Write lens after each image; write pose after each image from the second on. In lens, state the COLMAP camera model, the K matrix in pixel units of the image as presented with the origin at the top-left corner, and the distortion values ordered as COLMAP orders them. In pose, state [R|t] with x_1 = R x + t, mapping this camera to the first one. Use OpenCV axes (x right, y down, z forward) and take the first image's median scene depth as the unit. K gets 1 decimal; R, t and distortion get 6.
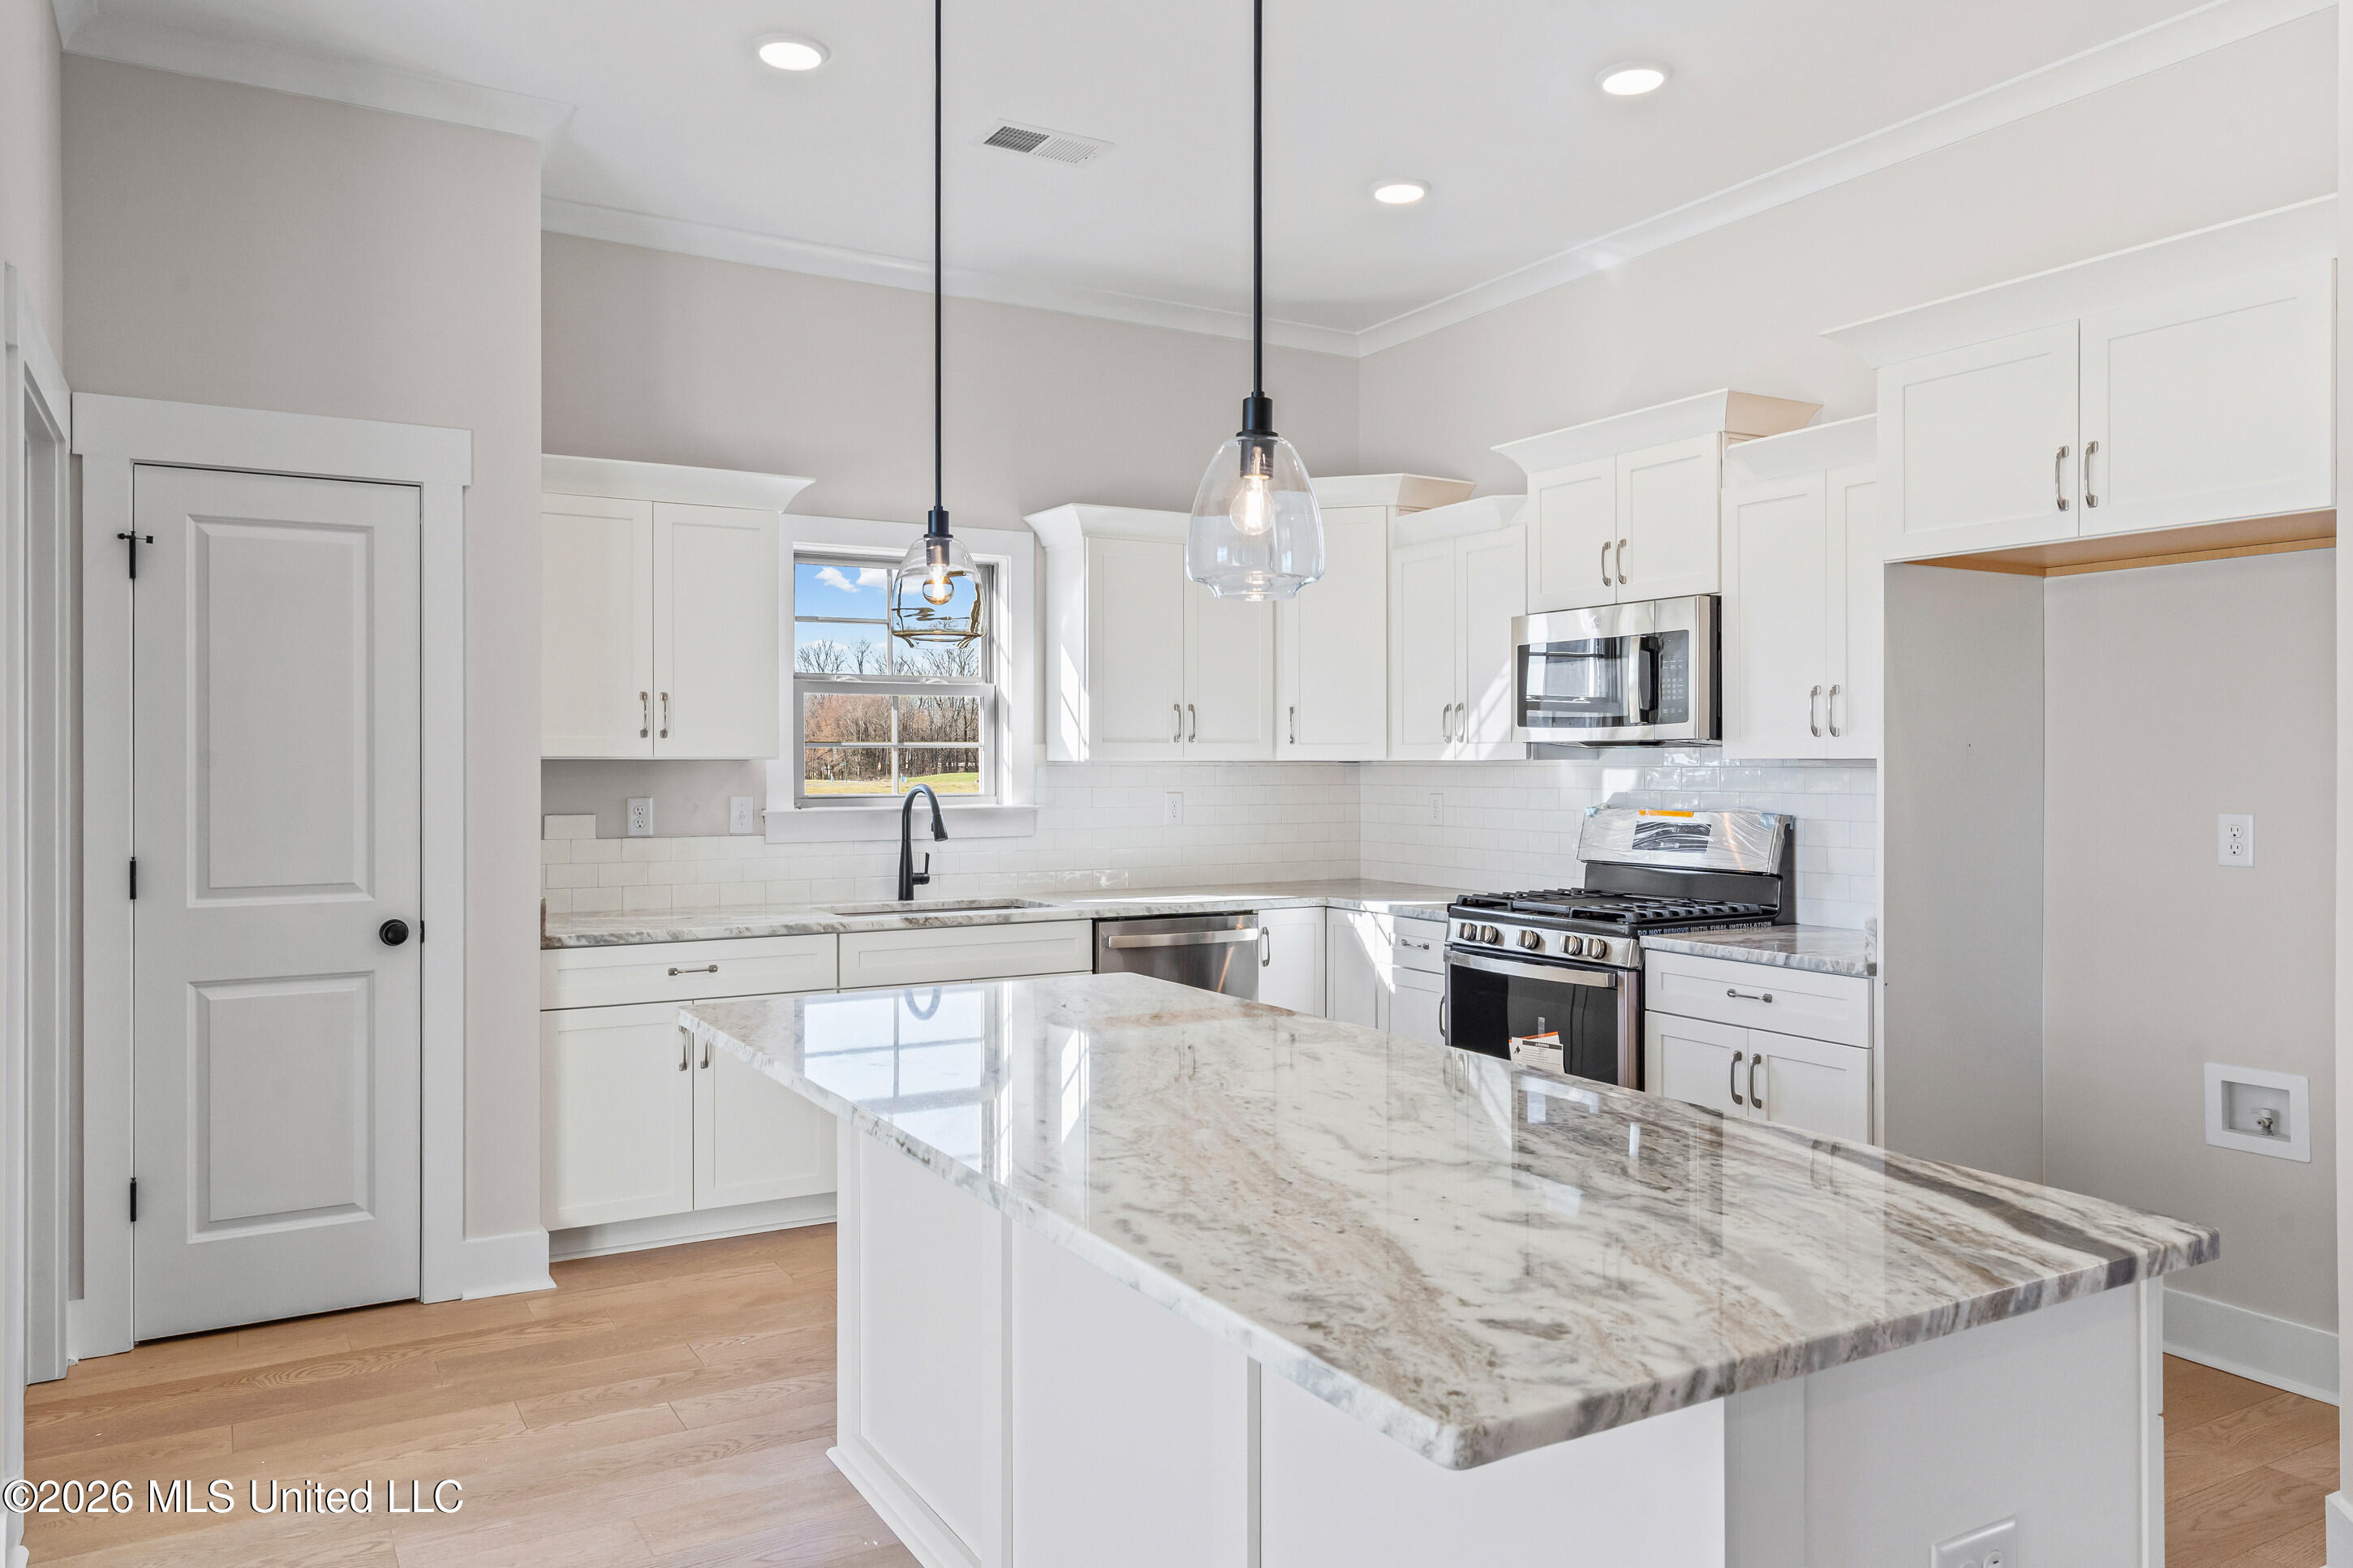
lens RADIAL K [[1640.8, 0, 1176.5], [0, 1640.8, 784.0], [0, 0, 1]] dist [-0.002574, -0.000742]
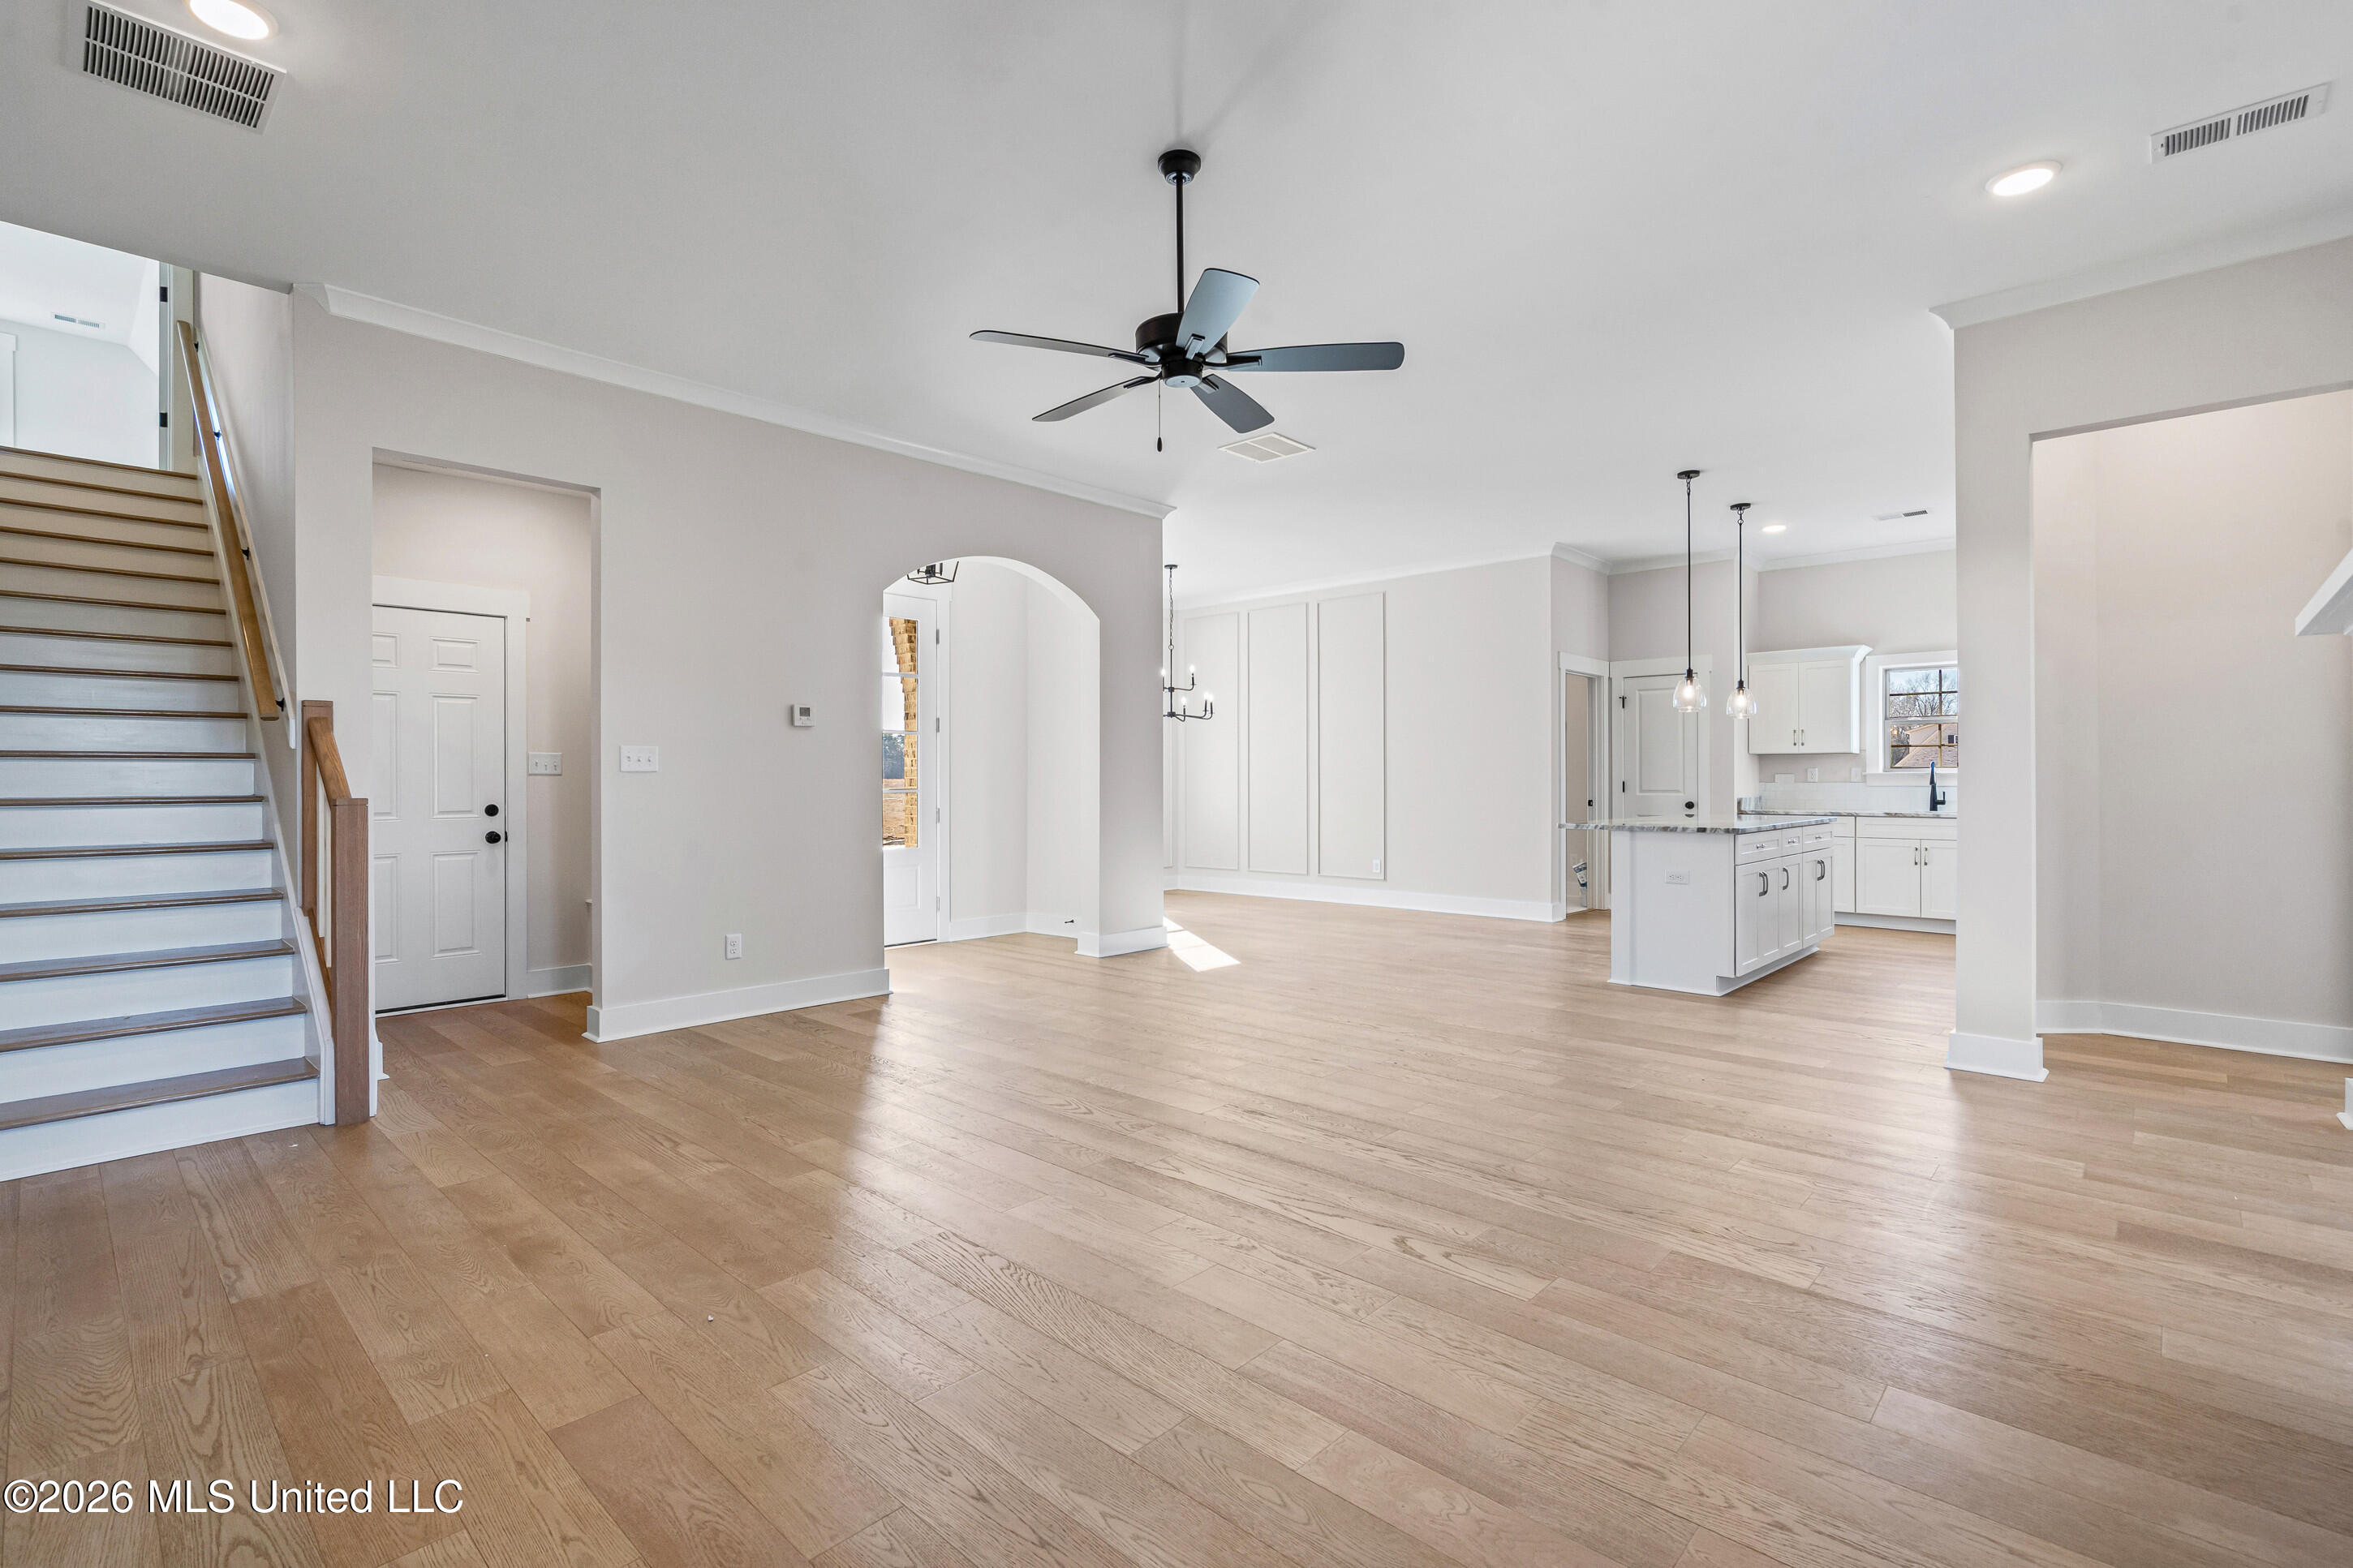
lens RADIAL K [[1065.8, 0, 1176.5], [0, 1065.8, 784.0], [0, 0, 1]] dist [0.000876, 0.000077]
pose [[0.290941, 0.006355, -0.956720, 1.150161], [-0.007854, 0.999960, 0.004254, 0.039327], [0.956709, 0.006277, 0.290979, -0.575184]]
